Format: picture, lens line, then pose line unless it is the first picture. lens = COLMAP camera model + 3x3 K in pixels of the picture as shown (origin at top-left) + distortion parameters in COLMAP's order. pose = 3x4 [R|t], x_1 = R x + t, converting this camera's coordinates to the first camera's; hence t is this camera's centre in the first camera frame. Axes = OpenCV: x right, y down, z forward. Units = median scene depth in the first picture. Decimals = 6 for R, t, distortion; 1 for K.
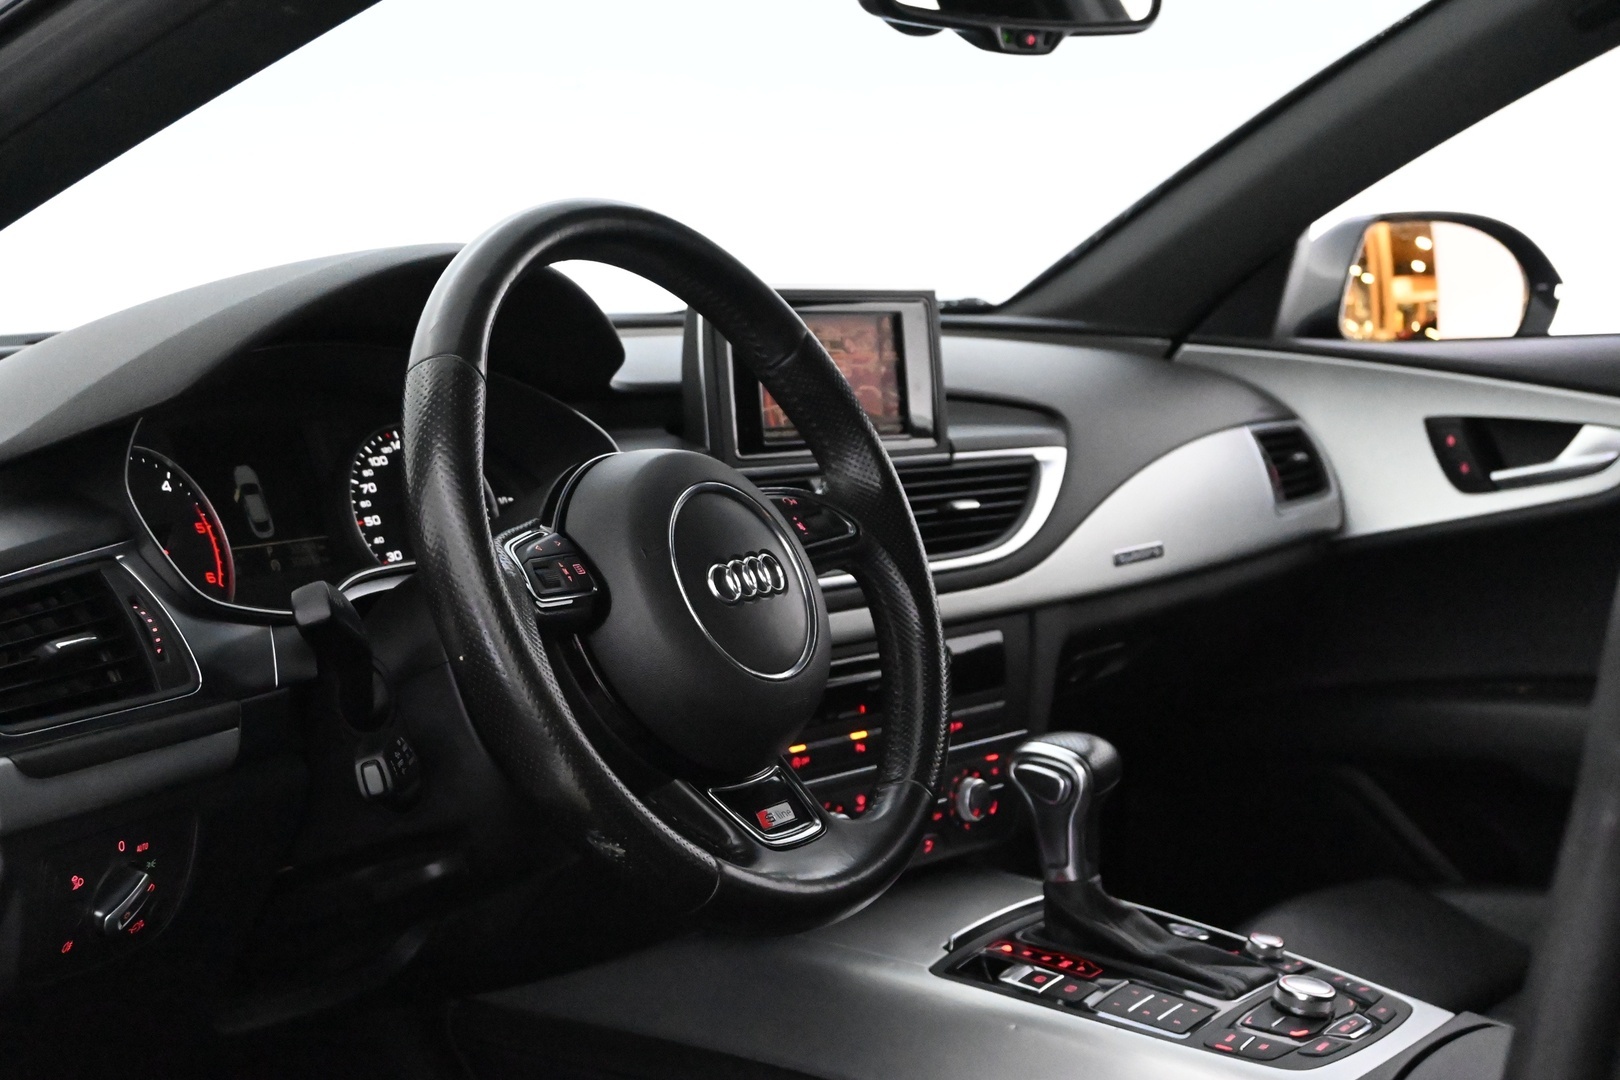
lens RADIAL K [[2805.1, 0, 805.6], [0, 2805.1, 539.8], [0, 0, 1]] dist [0.055686, 0.000000]
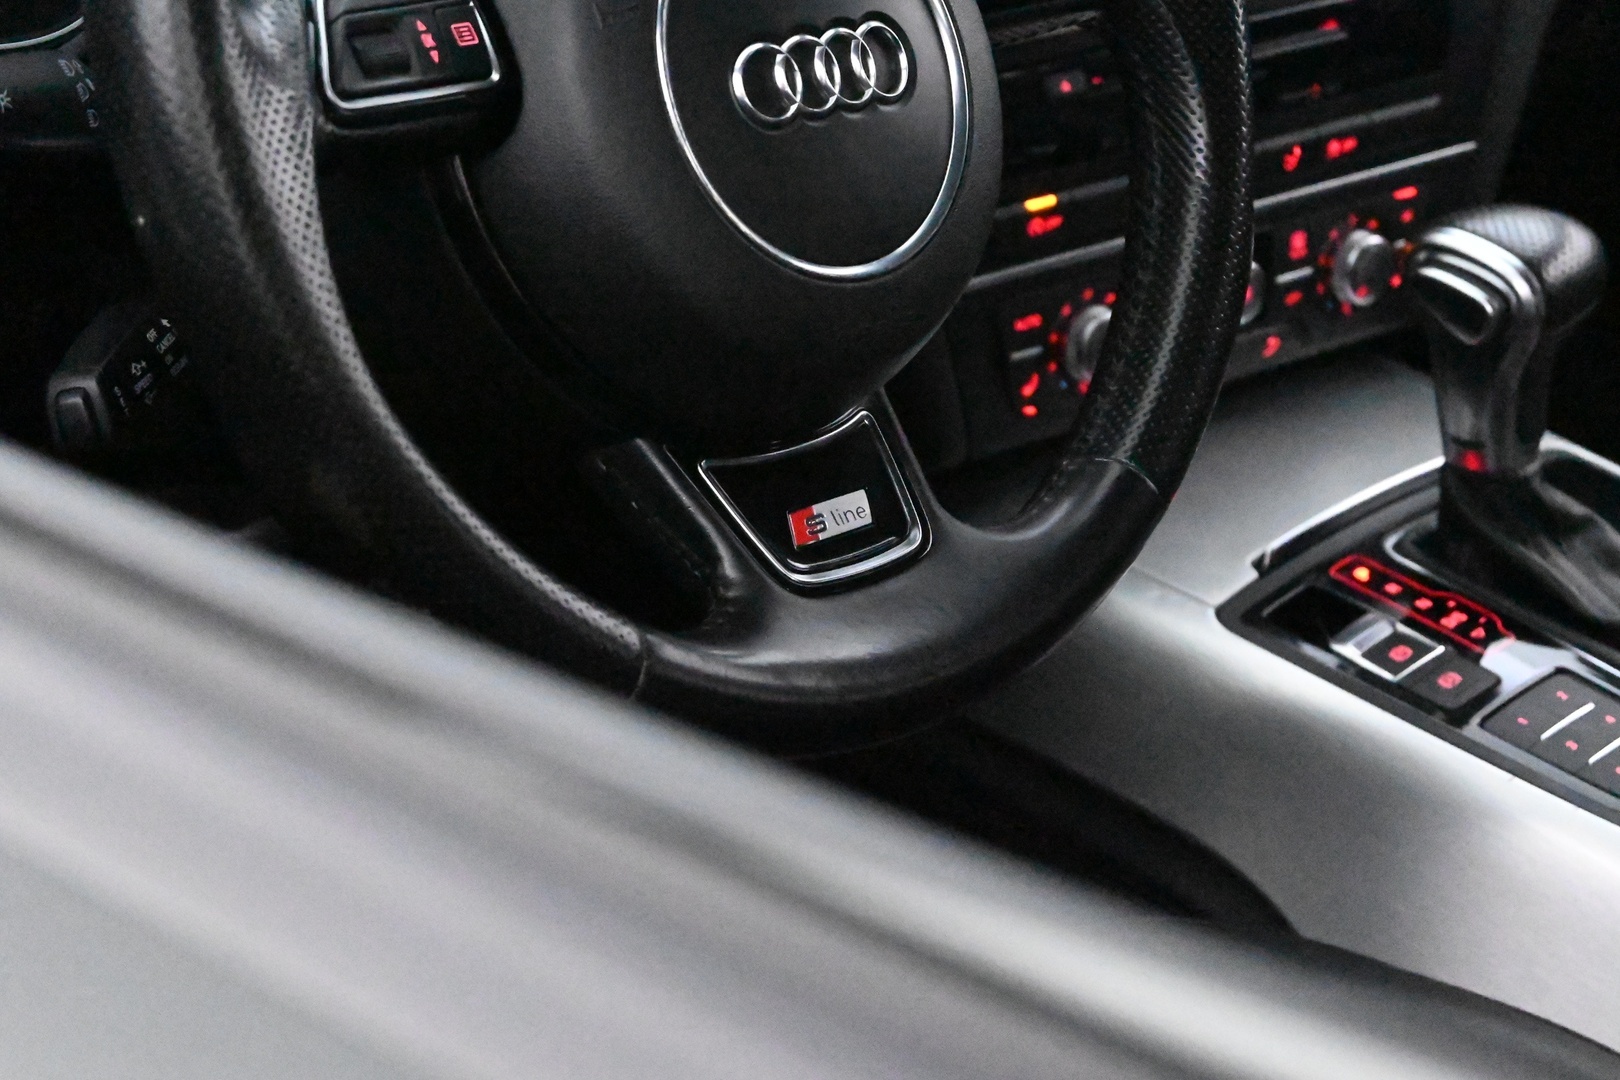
lens RADIAL K [[3239.4, 0, 812.6], [0, 3239.4, 546.1], [0, 0, 1]] dist [-0.012424, 0.000000]
pose [[0.982159, 0.101408, -0.158369, 0.065764], [-0.046635, 0.947181, 0.317292, -0.071002], [0.182180, -0.304245, 0.935011, 0.344347]]
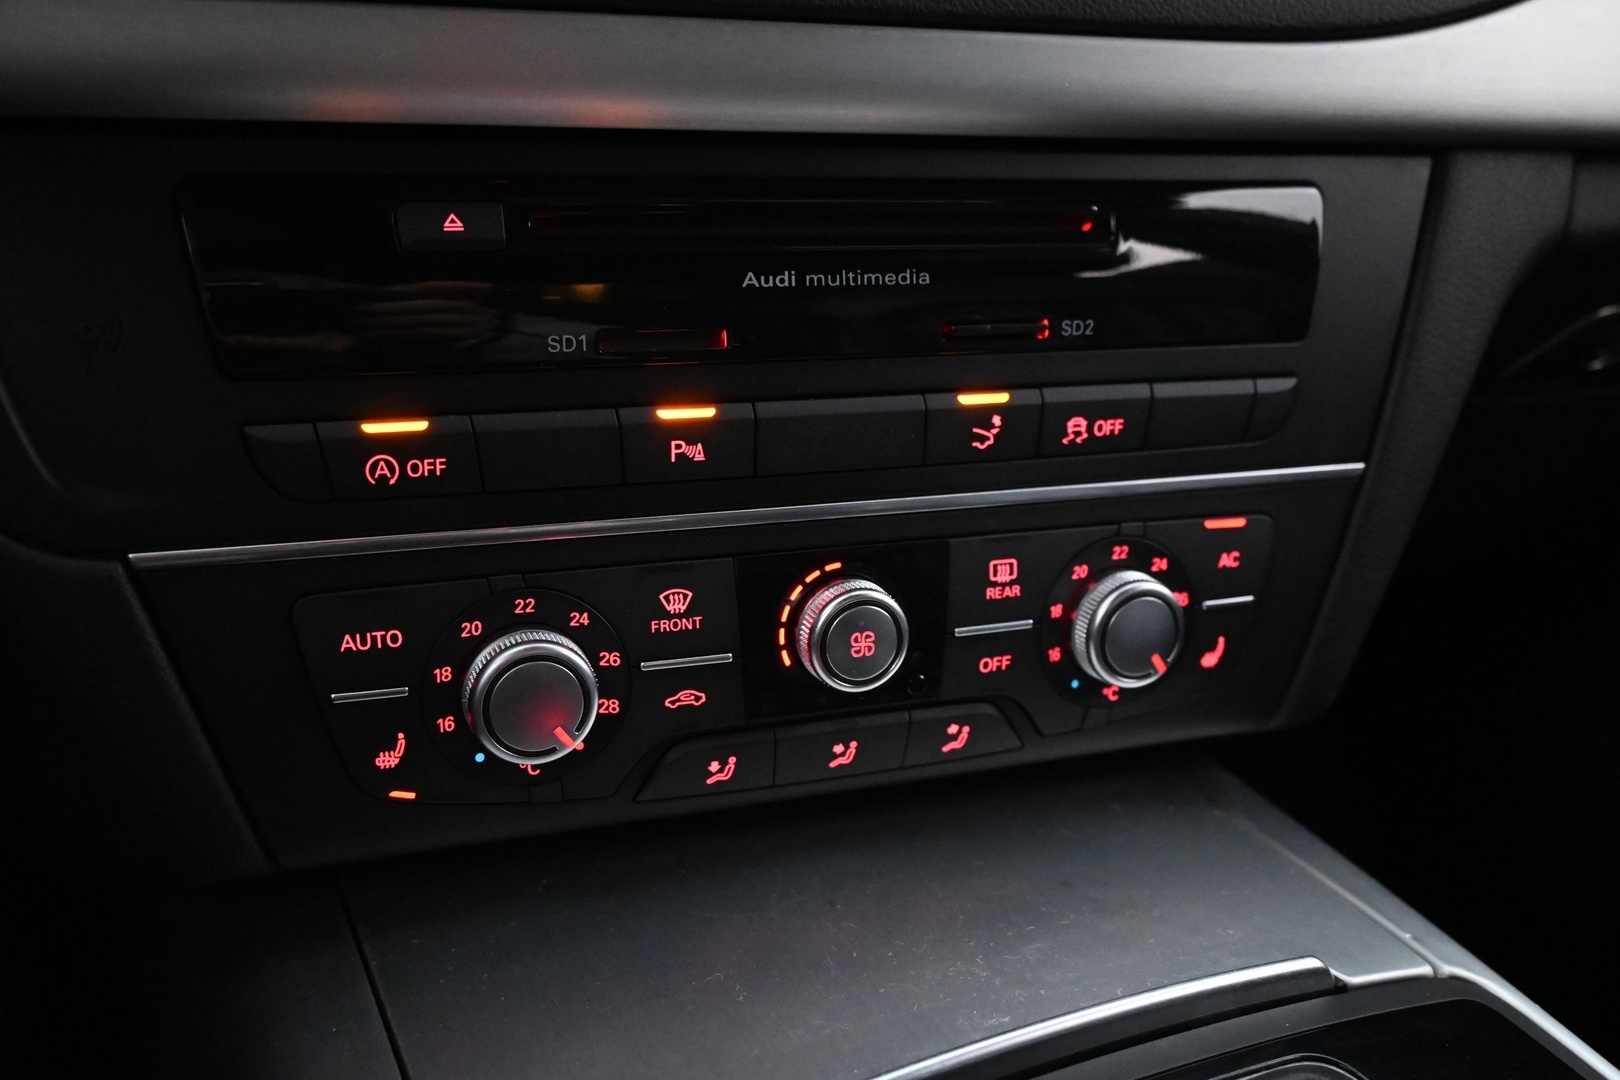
lens RADIAL K [[1429.8, 0, 816.3], [0, 1429.8, 536.1], [0, 0, 1]] dist [-0.012898, 0.000208]
pose [[0.864542, 0.154972, -0.478070, 0.122955], [-0.075548, 0.980535, 0.181231, 0.053974], [0.496850, -0.120564, 0.859421, 0.895894]]
